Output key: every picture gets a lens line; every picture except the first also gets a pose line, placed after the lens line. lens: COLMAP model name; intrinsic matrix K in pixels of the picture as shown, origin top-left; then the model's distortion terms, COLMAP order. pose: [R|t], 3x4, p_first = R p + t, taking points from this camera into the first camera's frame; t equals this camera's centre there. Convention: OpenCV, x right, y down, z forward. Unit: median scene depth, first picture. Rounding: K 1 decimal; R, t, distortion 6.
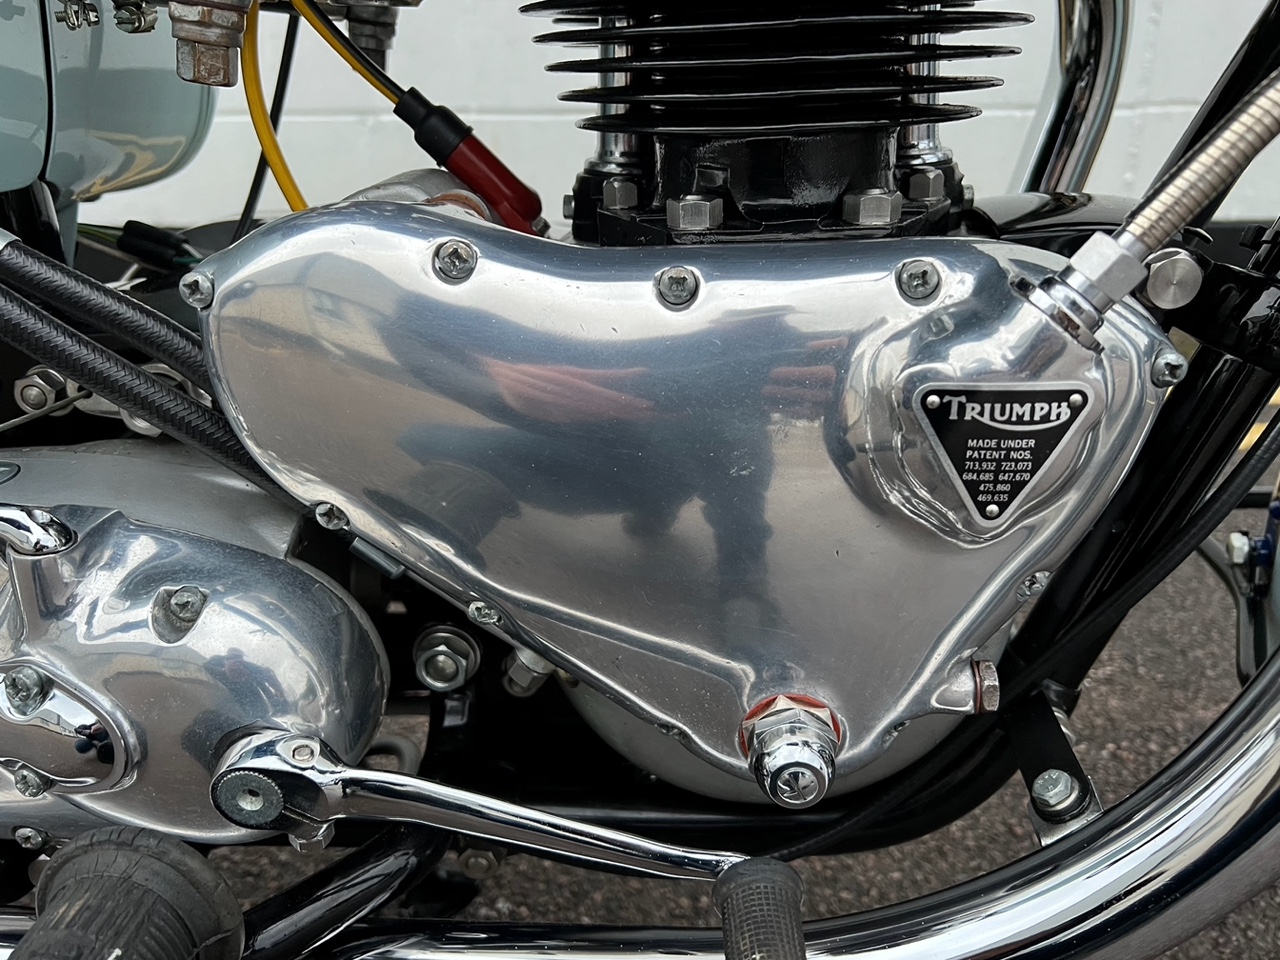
lens RADIAL K [[1022.0, 0, 640.4], [0, 1022.0, 485.5], [0, 0, 1]] dist [-0.005292, 0.000059]
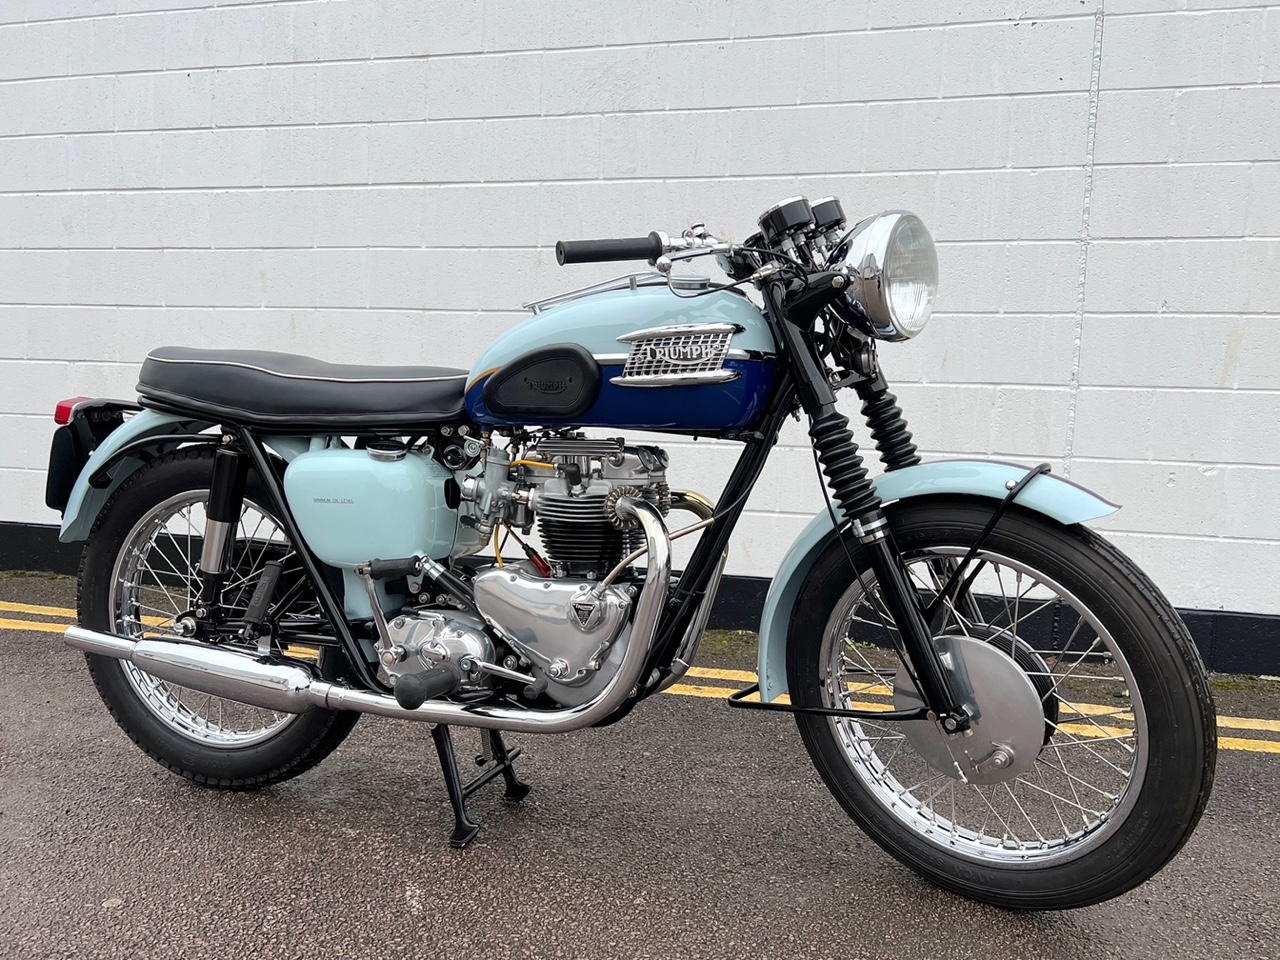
lens RADIAL K [[1018.9, 0, 660.5], [0, 1018.9, 506.3], [0, 0, 1]] dist [0.048557, -0.045807]
pose [[0.966574, 0.060612, -0.249121, 1.965210], [-0.134096, 0.947675, -0.289708, 0.928760], [0.218526, 0.313431, 0.924125, -4.176823]]
